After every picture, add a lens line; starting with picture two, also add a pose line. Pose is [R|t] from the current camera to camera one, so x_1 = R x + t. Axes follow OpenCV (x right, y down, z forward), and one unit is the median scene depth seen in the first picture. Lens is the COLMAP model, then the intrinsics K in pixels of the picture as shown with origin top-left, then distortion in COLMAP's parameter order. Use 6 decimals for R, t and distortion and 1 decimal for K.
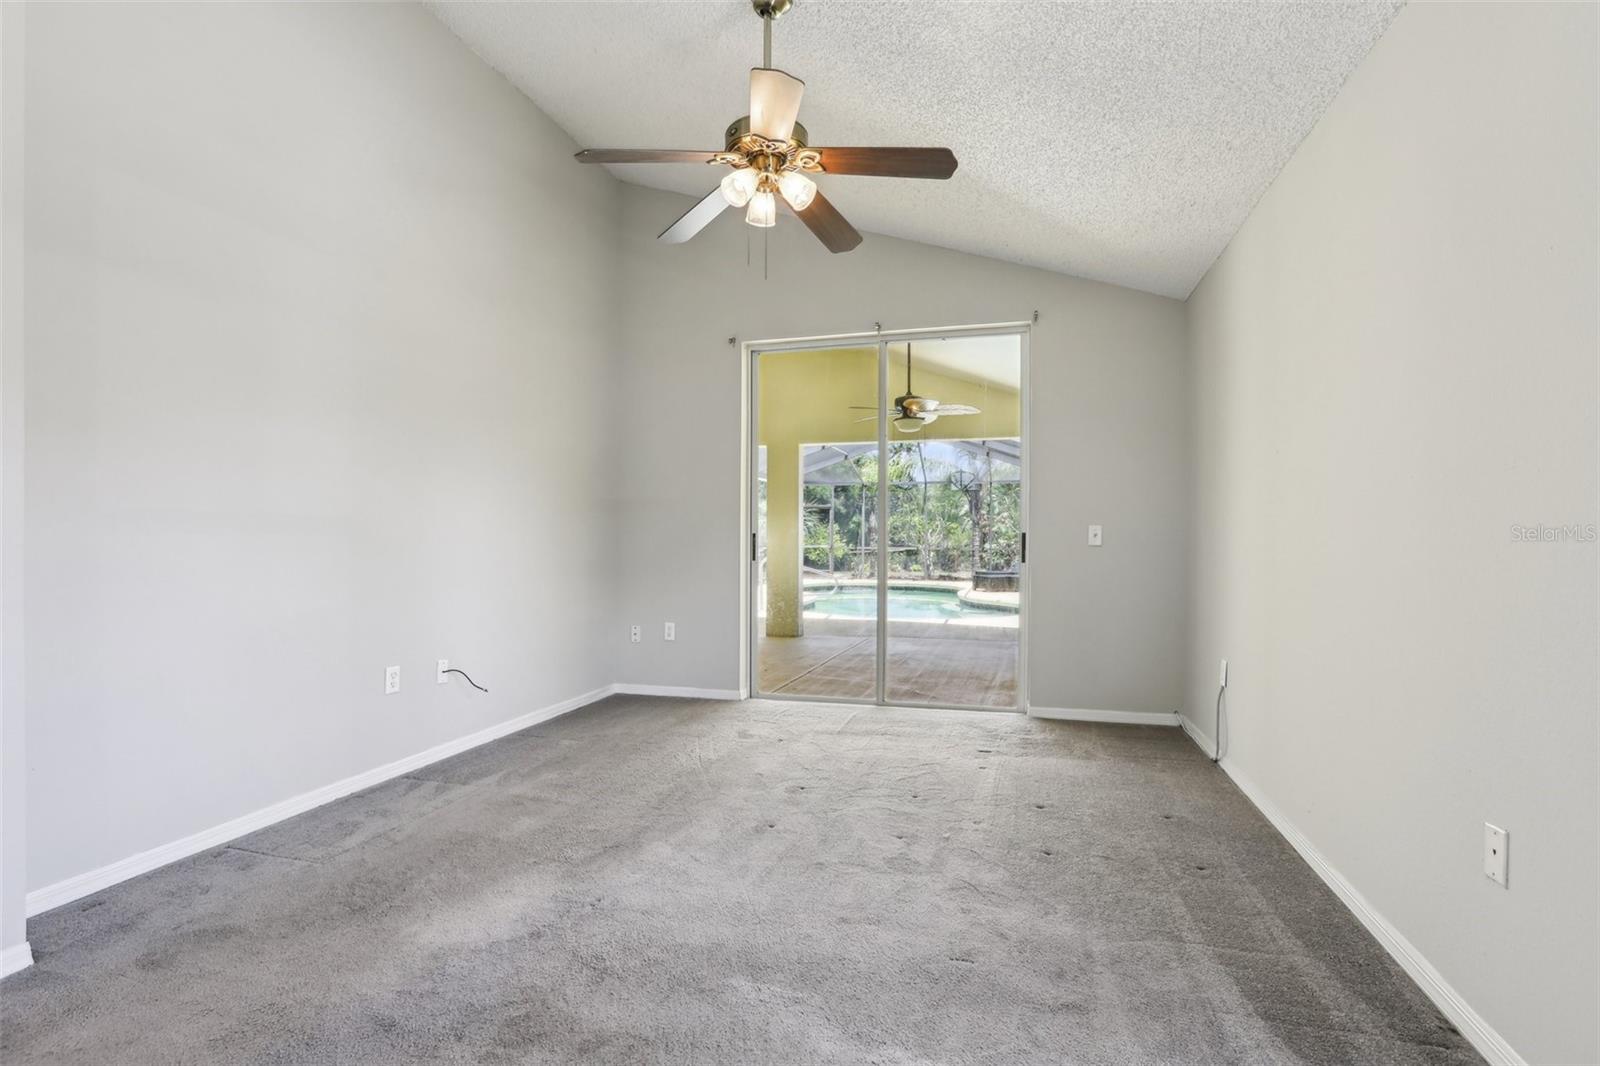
lens RADIAL K [[757.6, 0, 797.6], [0, 757.6, 536.2], [0, 0, 1]] dist [-0.056785, 0.023574]
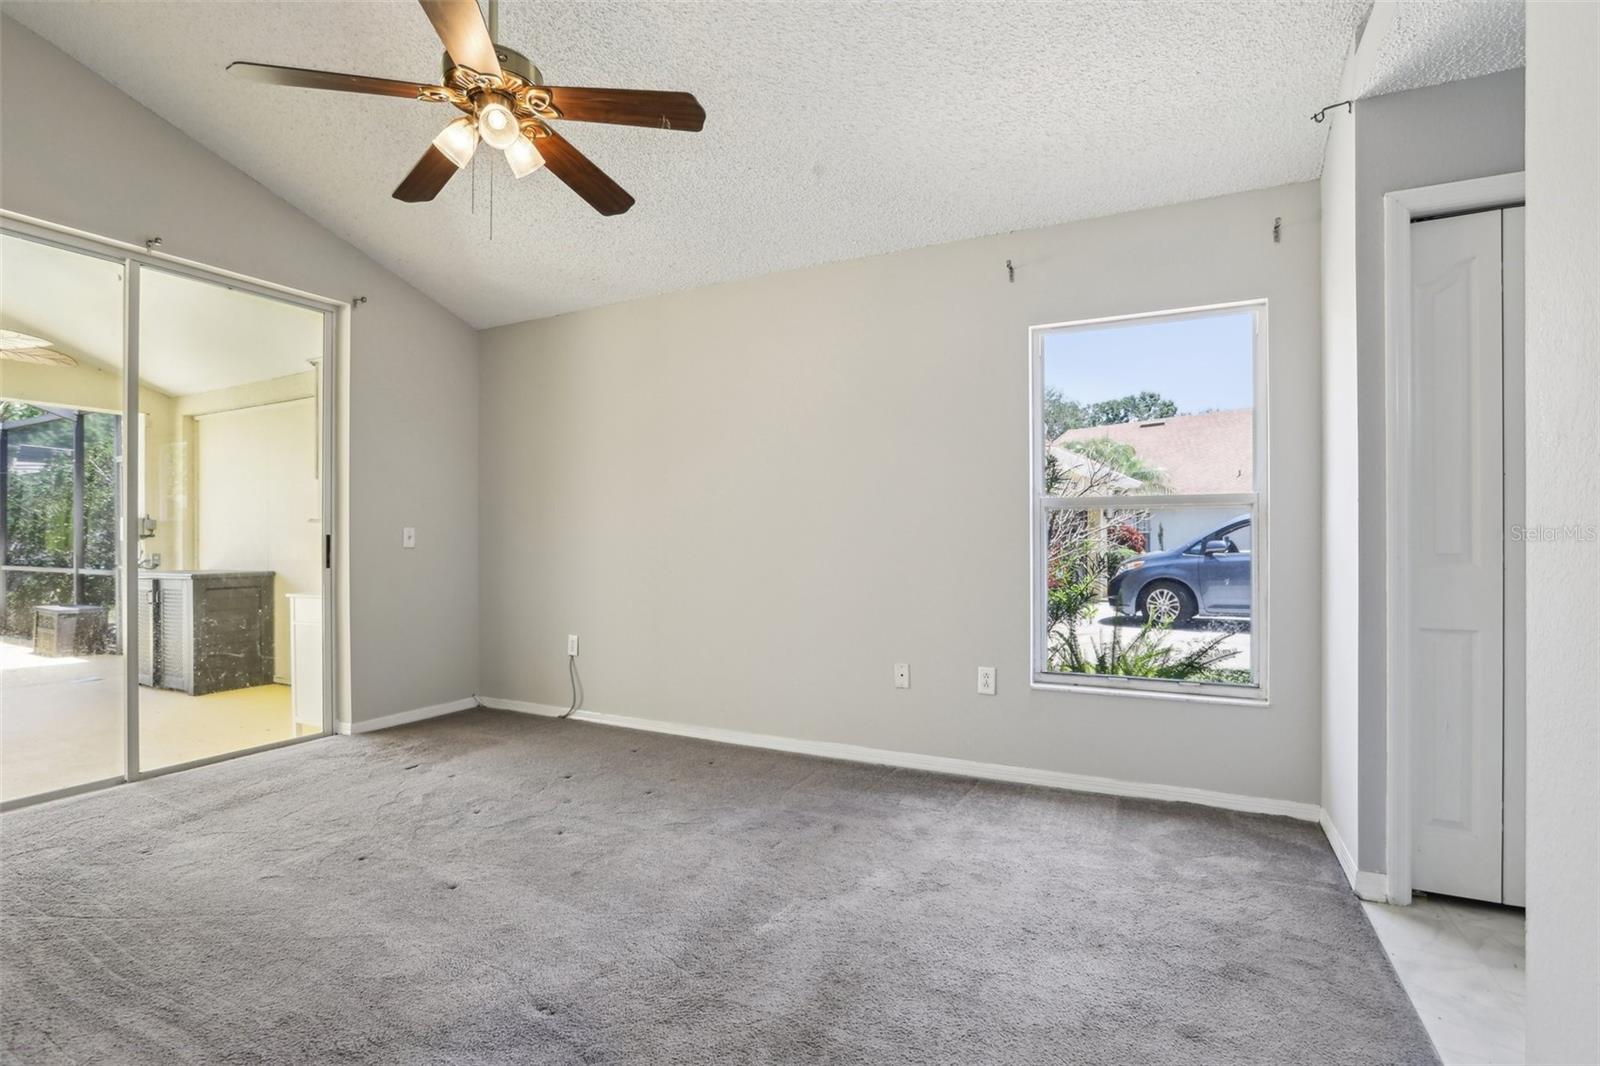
lens RADIAL K [[757.6, 0, 797.6], [0, 757.6, 536.2], [0, 0, 1]] dist [-0.056785, 0.023574]
pose [[0.192756, 0.000108, 0.981247, -0.704628], [0.002460, 0.999997, -0.000594, -0.001273], [-0.981244, 0.002528, 0.192755, 0.427689]]
